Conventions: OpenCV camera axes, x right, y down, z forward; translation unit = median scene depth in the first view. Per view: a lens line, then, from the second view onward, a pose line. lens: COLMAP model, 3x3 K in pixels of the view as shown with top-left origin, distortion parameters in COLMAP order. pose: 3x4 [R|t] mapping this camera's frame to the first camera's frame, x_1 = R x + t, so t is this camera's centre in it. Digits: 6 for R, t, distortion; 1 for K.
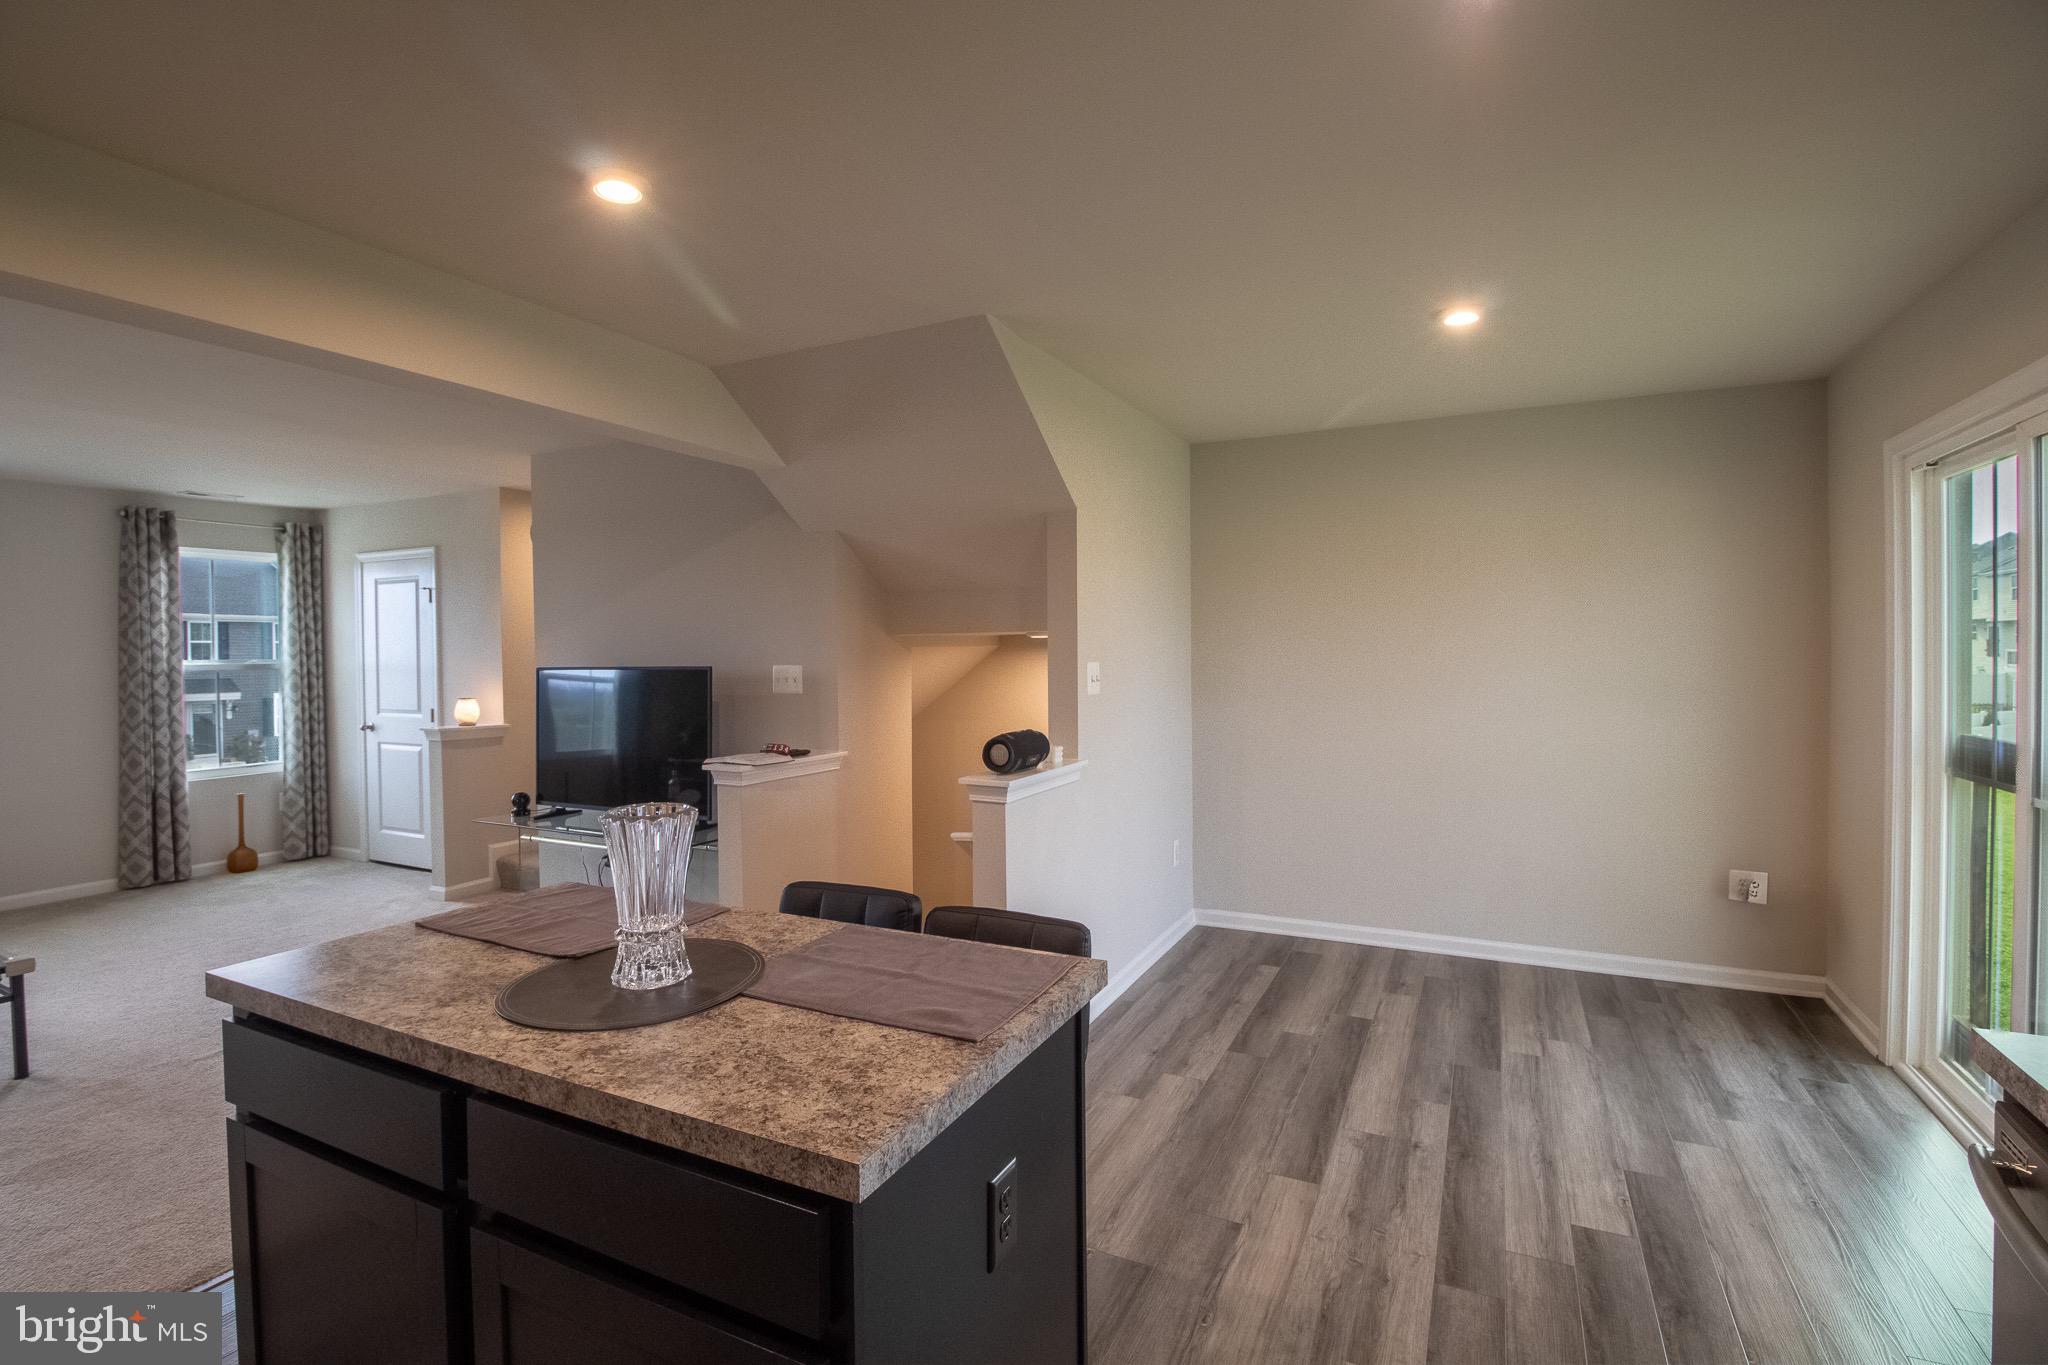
lens RADIAL K [[946.9, 0, 1027.4], [0, 946.9, 664.6], [0, 0, 1]] dist [-0.004587, -0.009547]
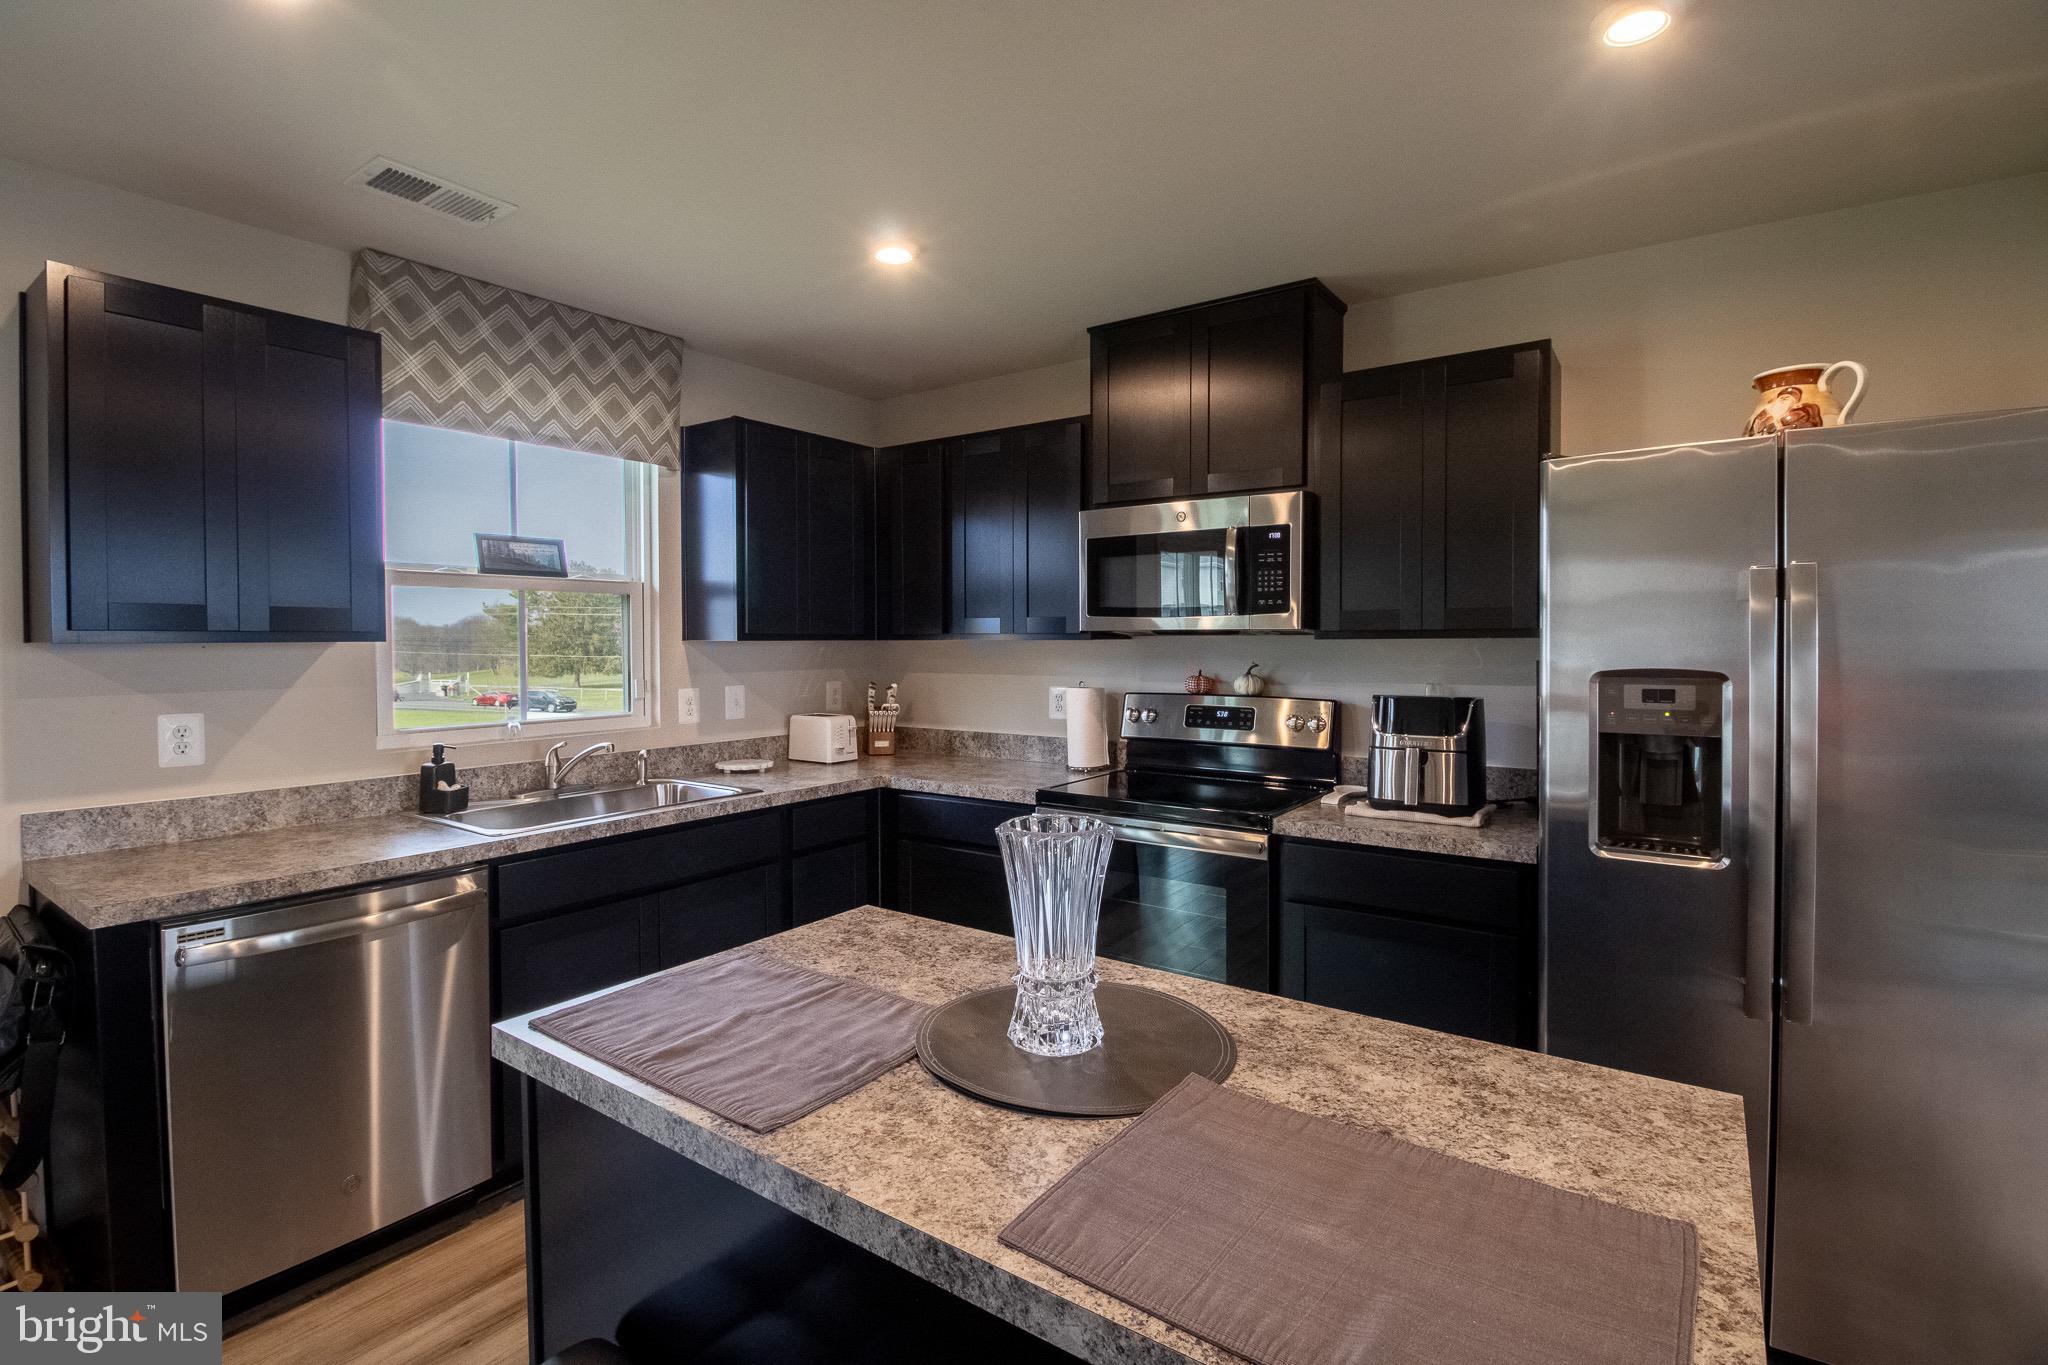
lens RADIAL K [[946.9, 0, 1016.6], [0, 946.9, 662.5], [0, 0, 1]] dist [-0.004587, -0.009547]
pose [[-0.986405, 0.008104, 0.164131, -0.128043], [0.014232, 0.999243, 0.036197, -0.002365], [-0.163713, 0.038041, -0.985774, 0.455501]]
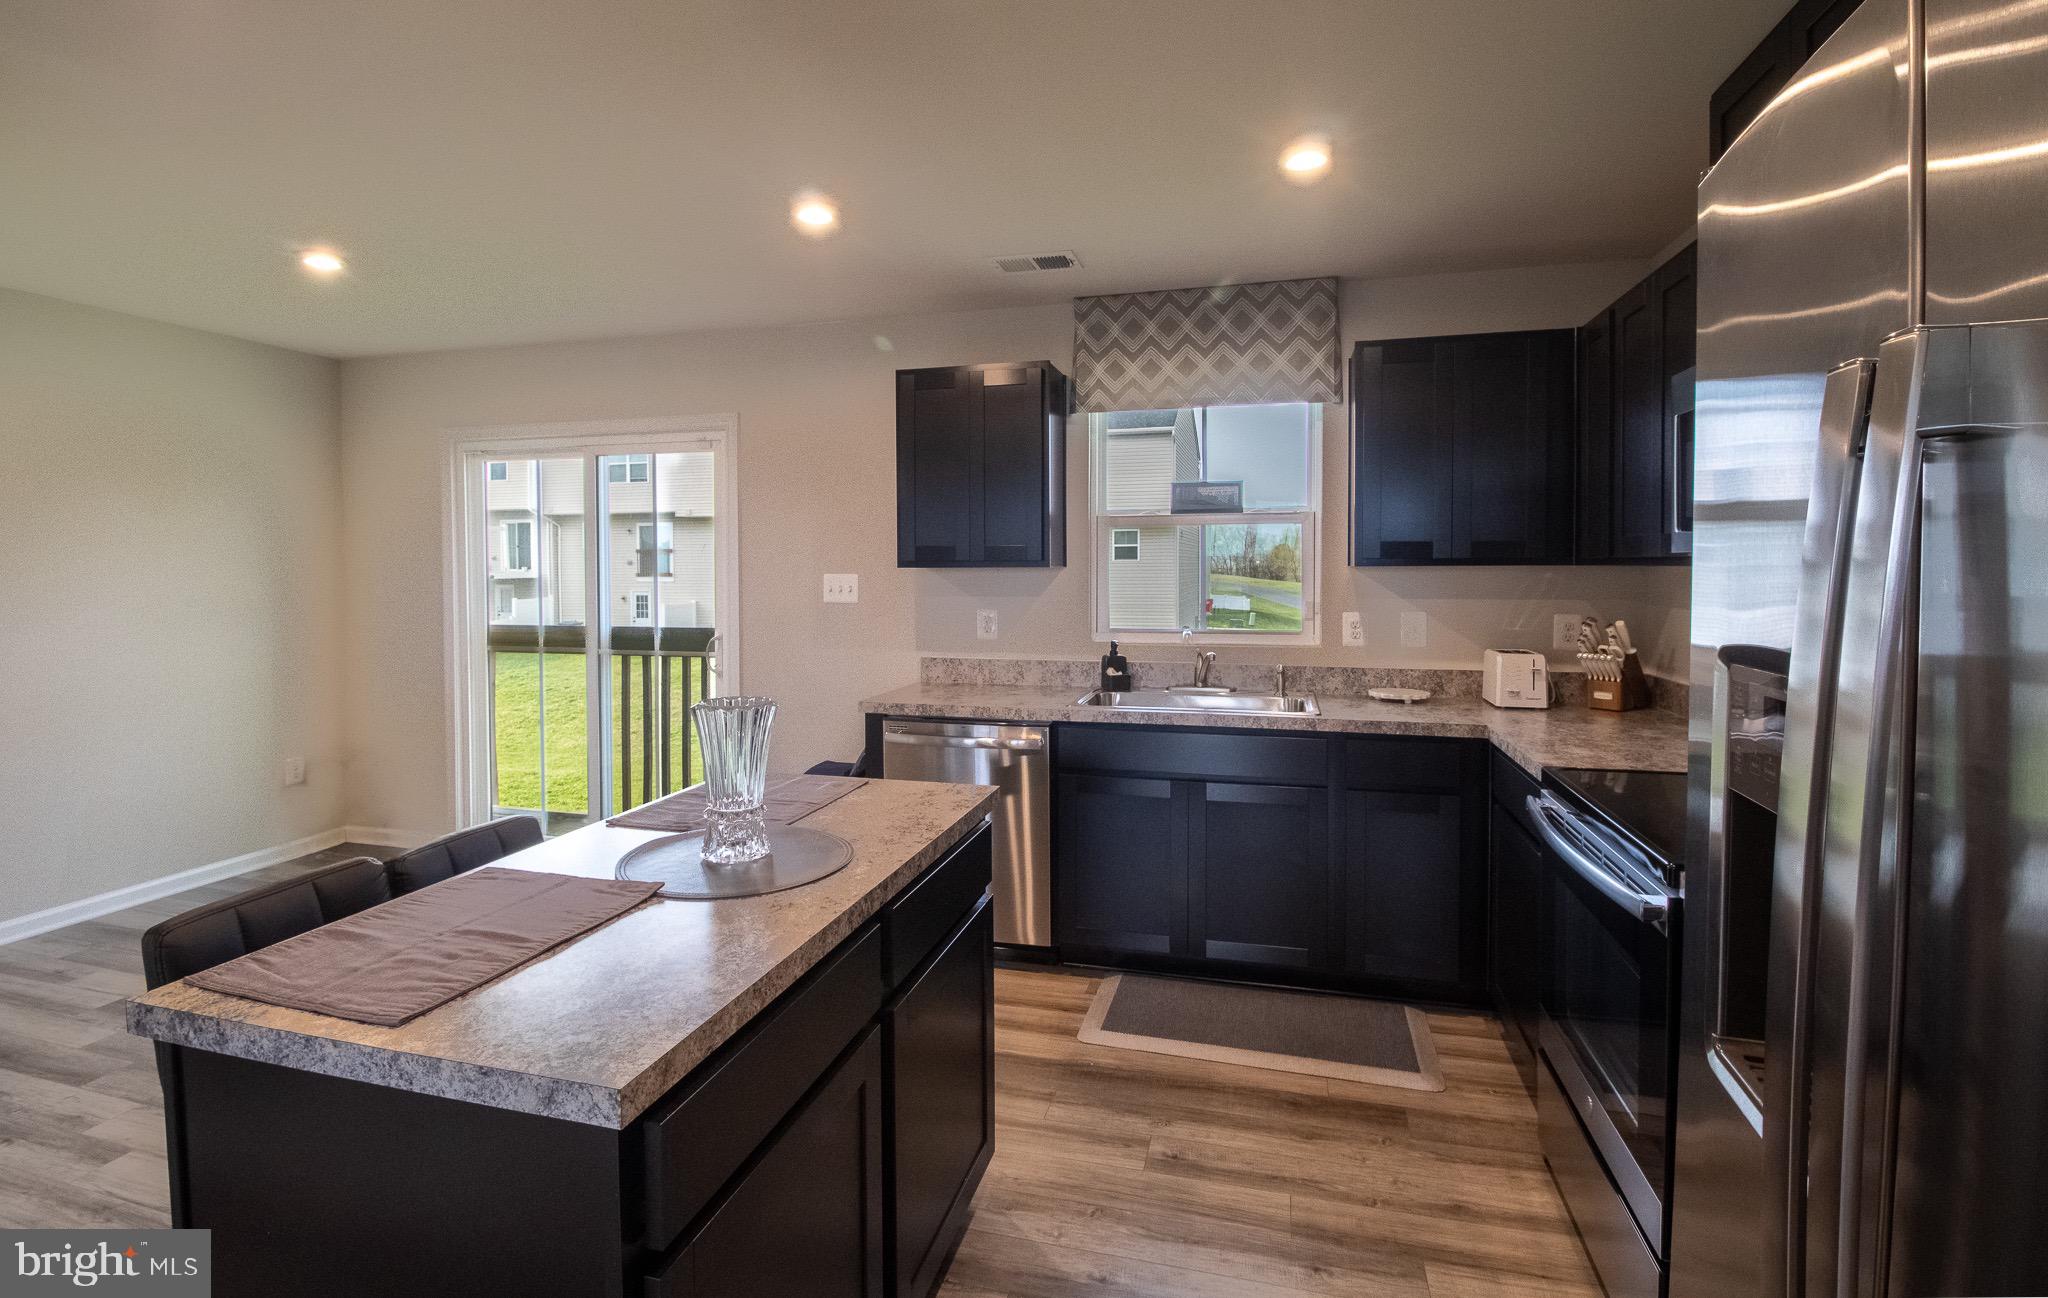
lens RADIAL K [[949.4, 0, 1009.6], [0, 949.4, 585.1], [0, 0, 1]] dist [-0.005607, -0.002437]
pose [[-0.190135, -0.010913, 0.981697, -0.393471], [0.018874, 0.999713, 0.014769, 0.001749], [-0.981577, 0.021337, -0.189874, 0.232513]]
